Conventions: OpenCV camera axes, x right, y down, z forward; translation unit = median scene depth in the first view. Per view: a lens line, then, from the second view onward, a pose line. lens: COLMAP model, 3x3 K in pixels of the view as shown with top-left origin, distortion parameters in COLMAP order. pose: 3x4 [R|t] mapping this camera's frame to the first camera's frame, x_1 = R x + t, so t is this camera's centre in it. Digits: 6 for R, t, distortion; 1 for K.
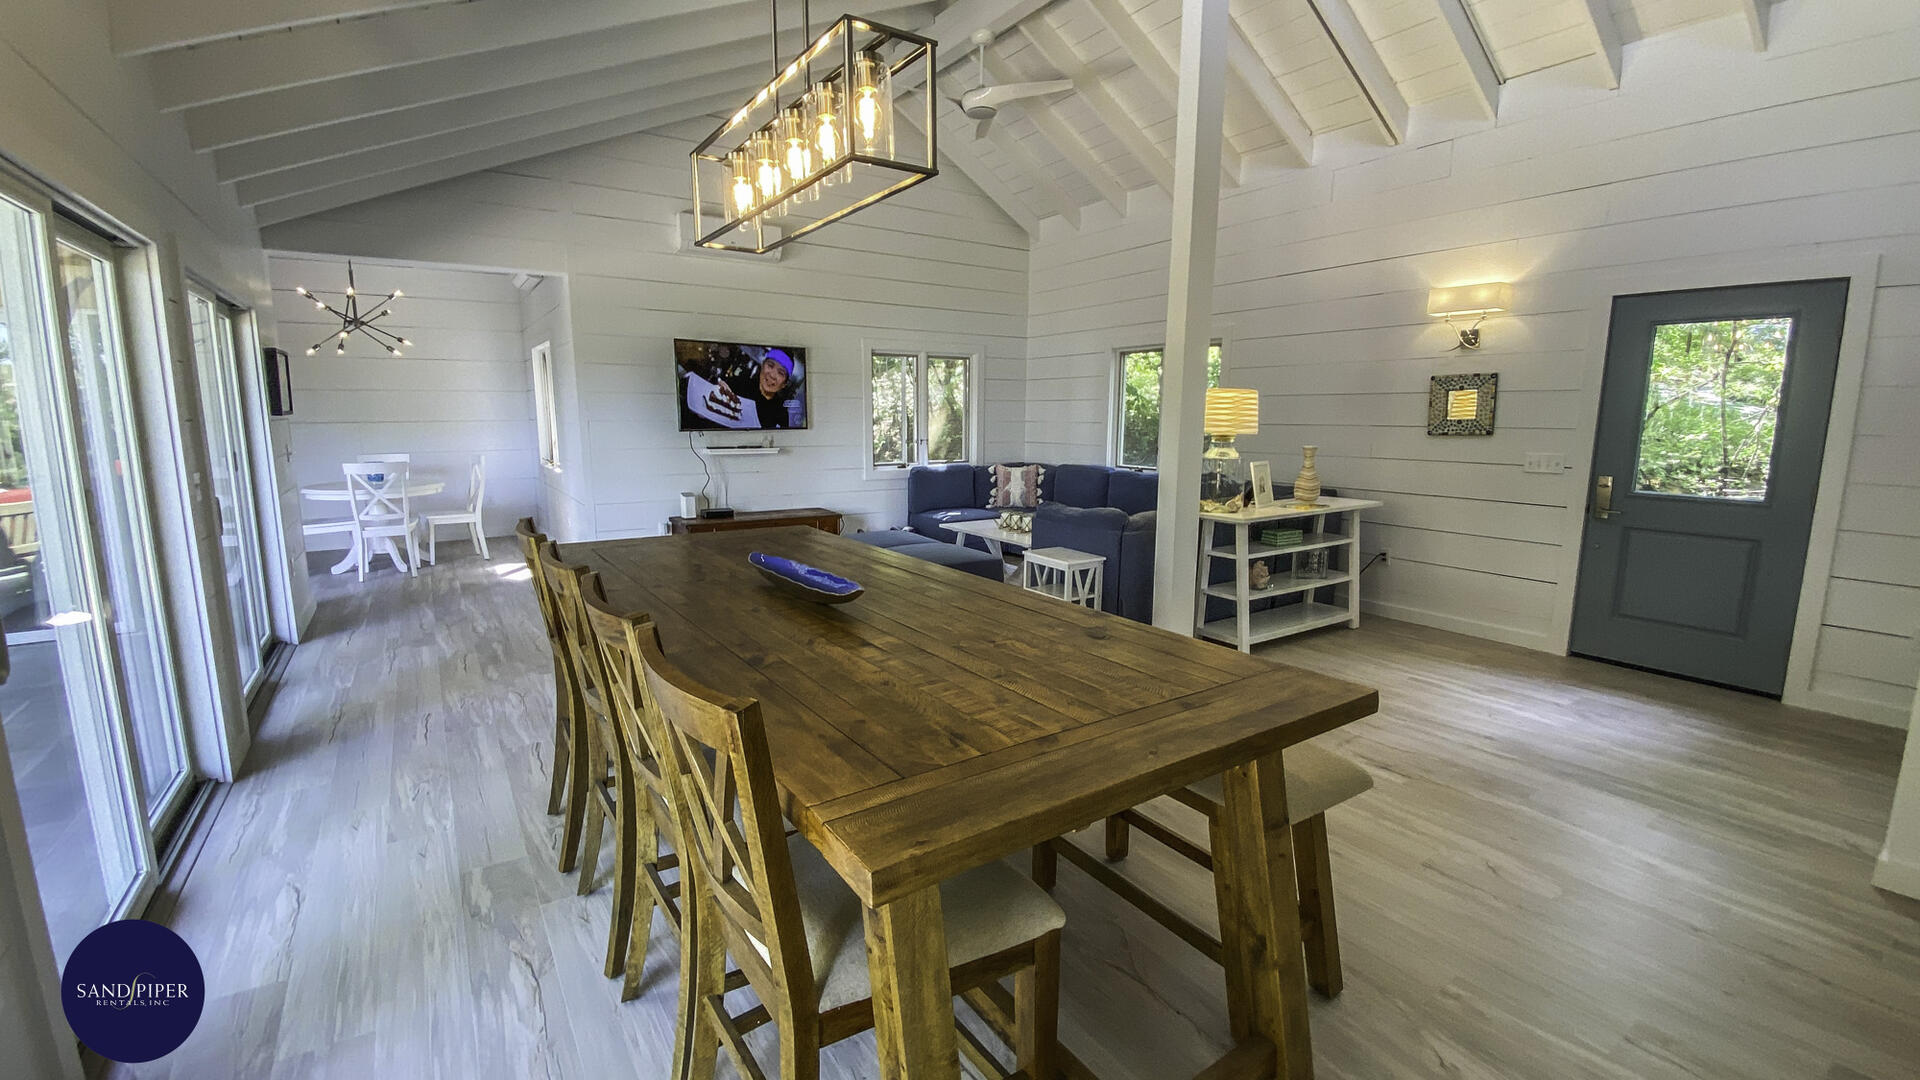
lens RADIAL K [[797.3, 0, 960.0], [0, 797.3, 540.0], [0, 0, 1]] dist [-0.000824, -0.008687]
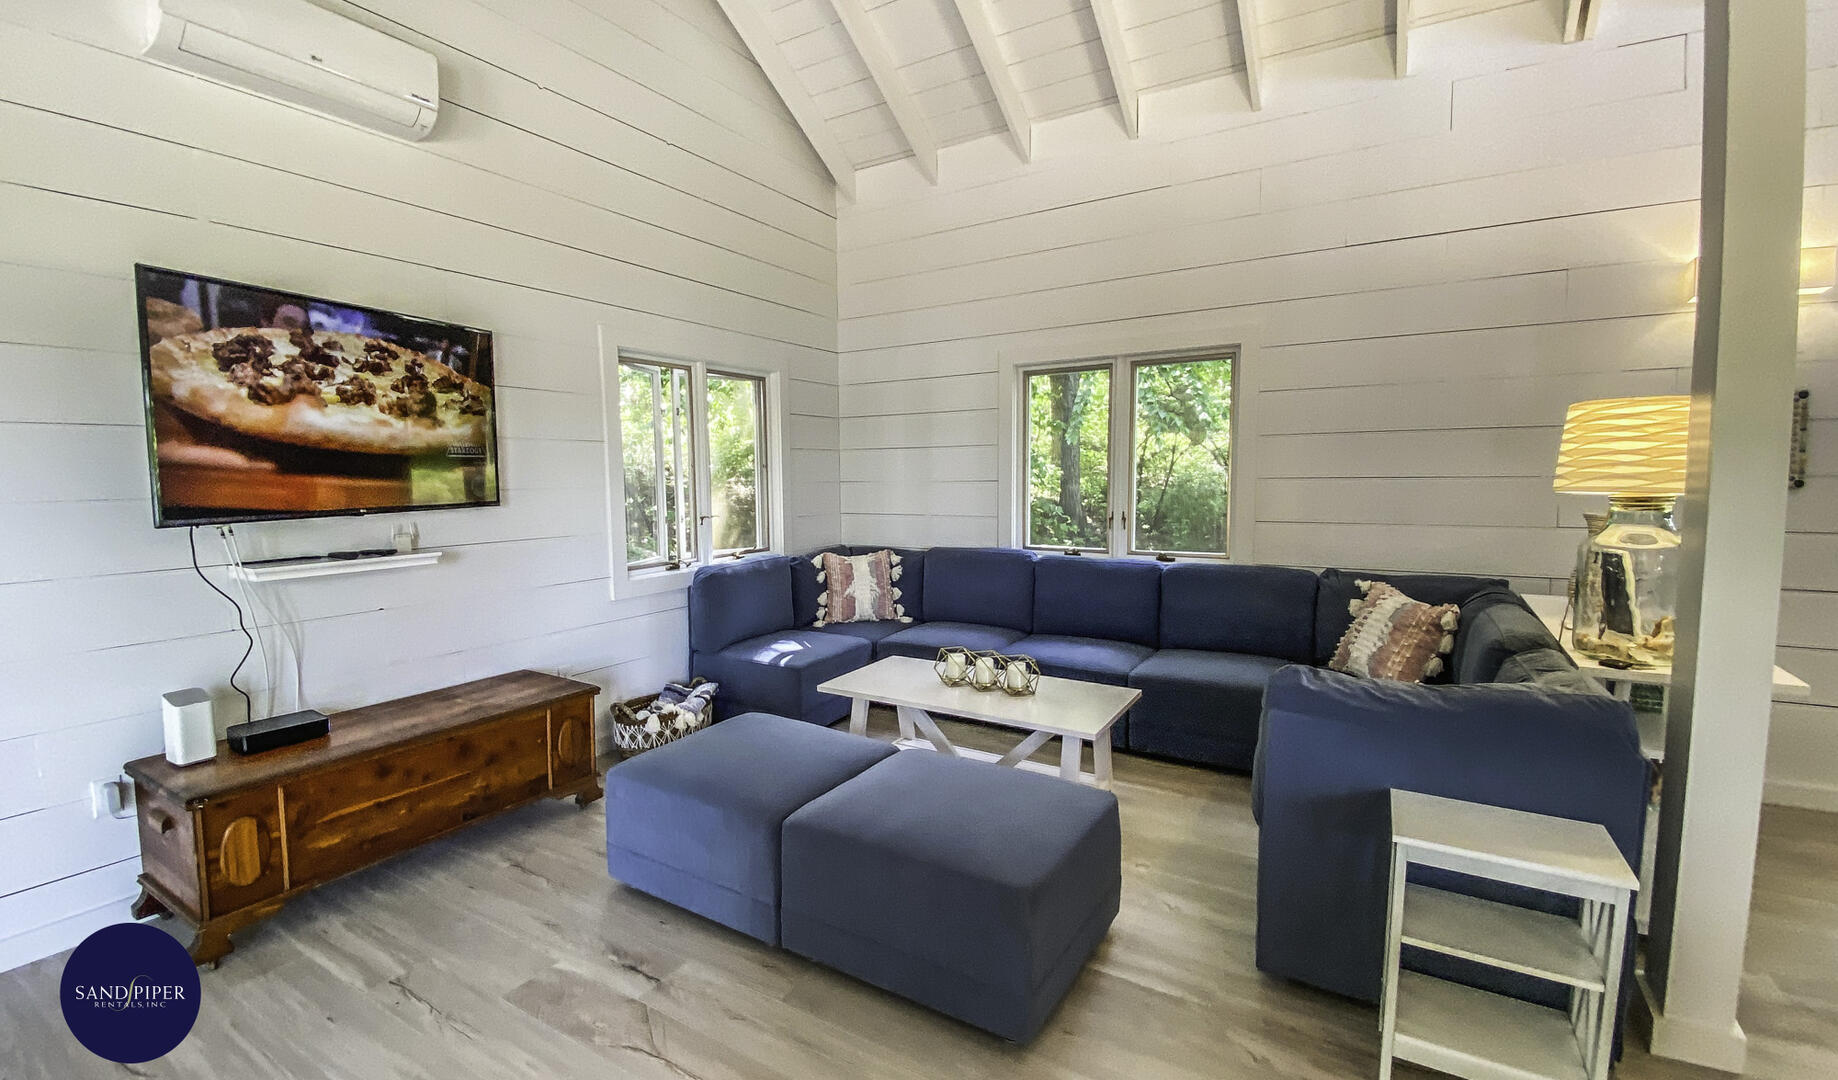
lens RADIAL K [[775.1, 0, 862.0], [0, 775.1, 531.8], [0, 0, 1]] dist [0.011870, -0.030253]
pose [[0.919383, -0.046486, 0.390607, -0.161231], [0.078030, 0.994812, -0.065271, -0.072512], [-0.385546, 0.090488, 0.918241, 0.466733]]
